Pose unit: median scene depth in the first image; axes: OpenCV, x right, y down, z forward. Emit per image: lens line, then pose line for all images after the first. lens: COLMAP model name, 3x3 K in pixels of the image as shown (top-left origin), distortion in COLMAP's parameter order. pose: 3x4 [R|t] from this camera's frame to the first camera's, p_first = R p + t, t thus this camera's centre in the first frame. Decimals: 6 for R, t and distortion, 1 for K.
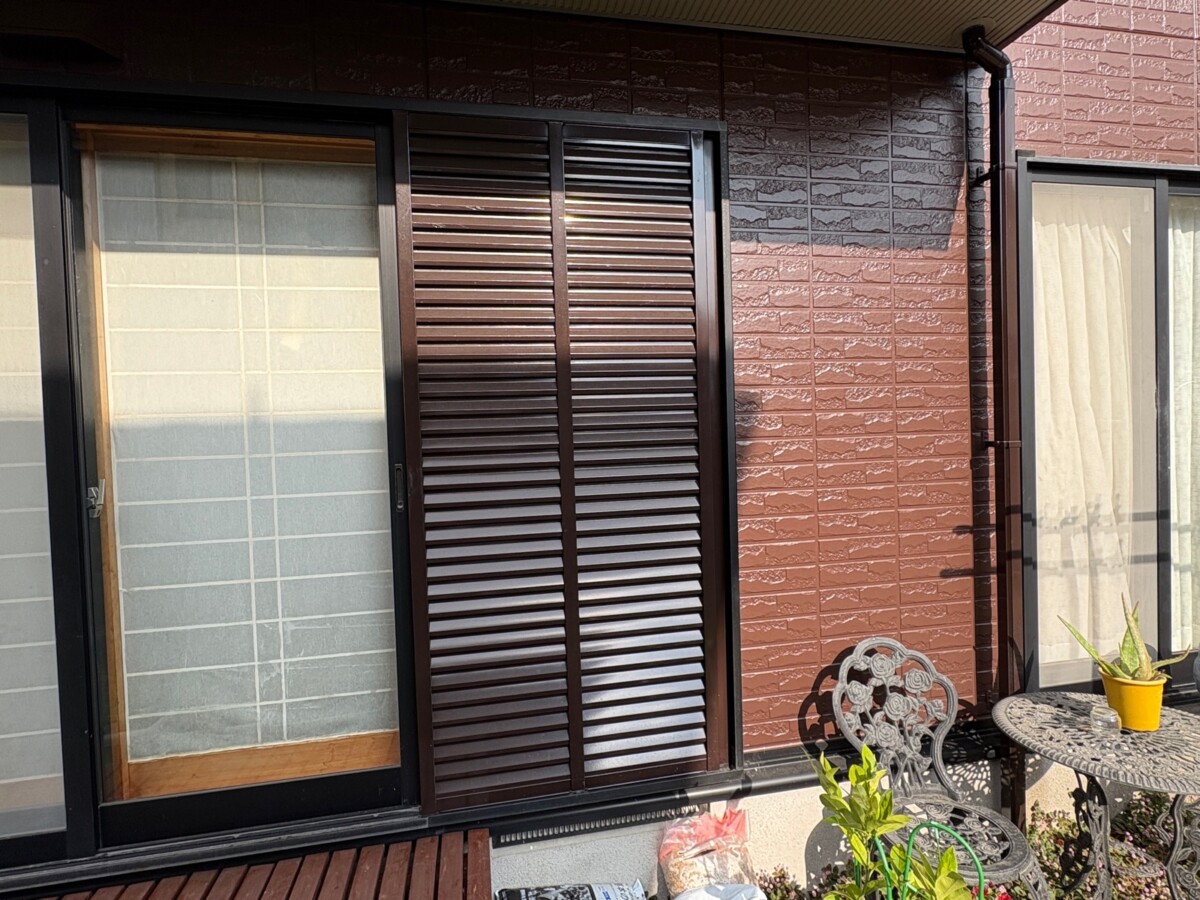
lens RADIAL K [[619.2, 0, 597.3], [0, 619.2, 451.6], [0, 0, 1]] dist [-0.001863, -0.000406]
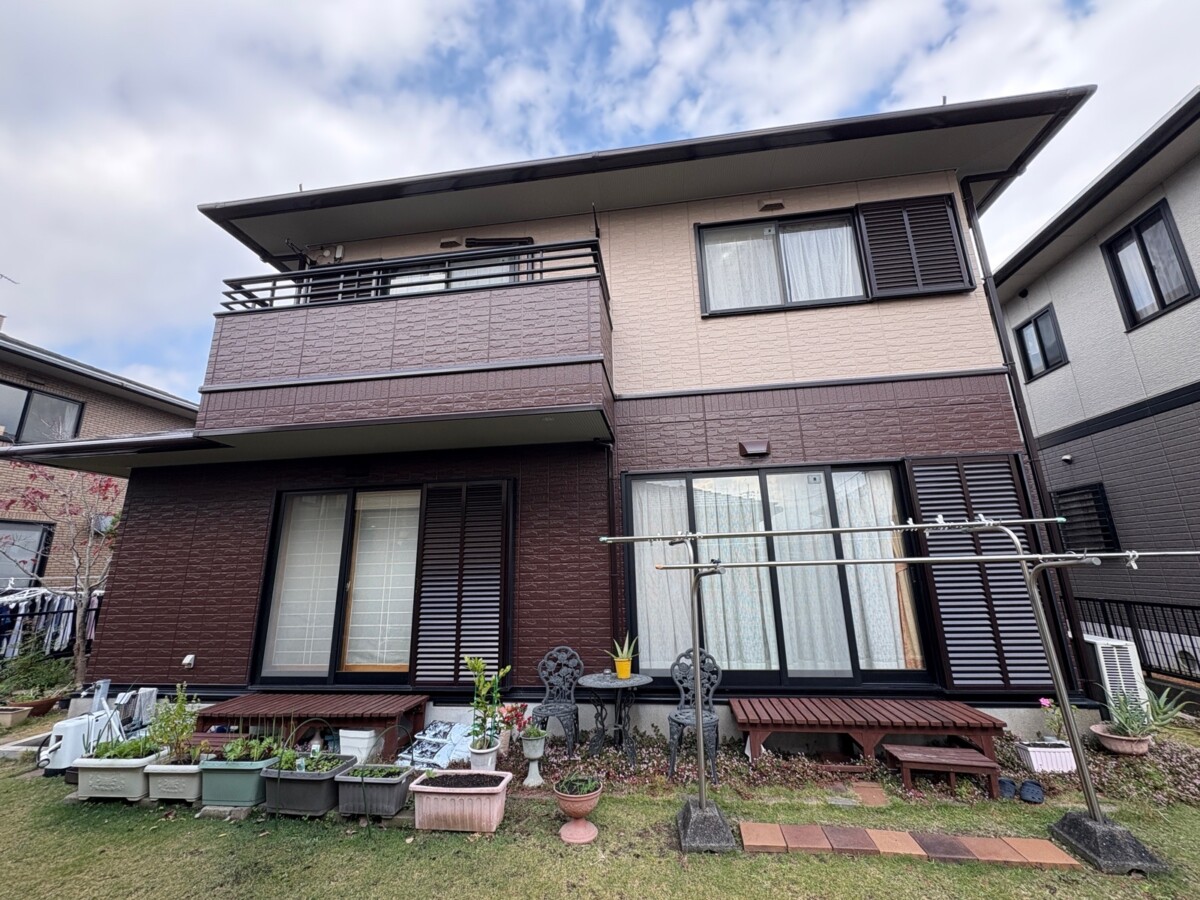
lens RADIAL K [[480.4, 0, 600.3], [0, 480.4, 450.3], [0, 0, 1]] dist [0.000402, 0.000006]
pose [[0.946629, -0.065013, -0.315702, 1.411642], [-0.014838, 0.969620, -0.244167, -0.033786], [0.321985, 0.235820, 0.916905, -1.207280]]
